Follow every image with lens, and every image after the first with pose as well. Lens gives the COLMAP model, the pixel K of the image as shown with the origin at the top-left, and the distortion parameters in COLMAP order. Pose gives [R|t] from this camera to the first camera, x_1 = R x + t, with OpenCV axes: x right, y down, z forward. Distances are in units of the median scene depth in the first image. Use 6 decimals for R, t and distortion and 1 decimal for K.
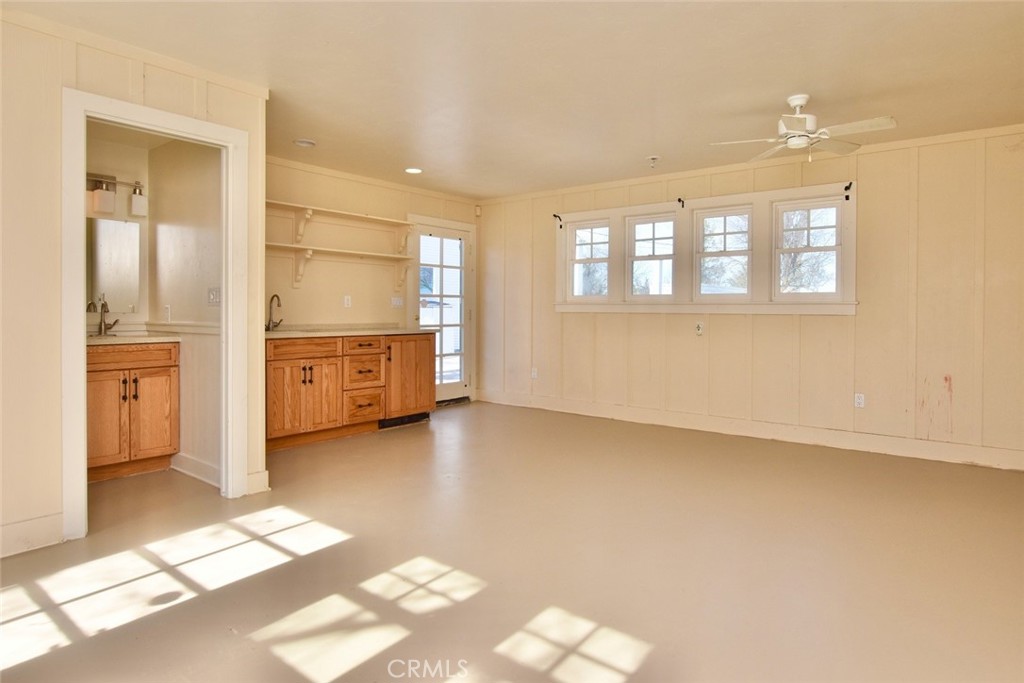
lens RADIAL K [[571.2, 0, 508.5], [0, 571.2, 316.7], [0, 0, 1]] dist [0.000408, -0.000179]
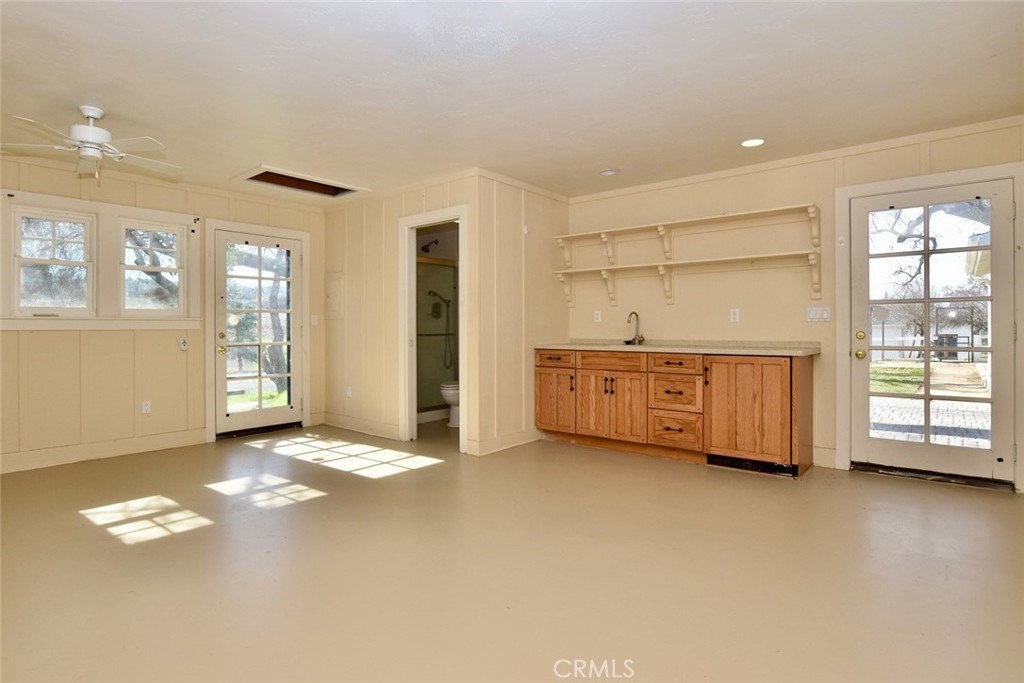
lens RADIAL K [[550.1, 0, 511.8], [0, 550.1, 335.4], [0, 0, 1]] dist [-0.007666, -0.000657]
pose [[-0.006369, 0.005329, -0.999966, 0.649602], [-0.008767, 0.999947, 0.005384, 0.002726], [0.999941, 0.008801, -0.006322, 0.771517]]
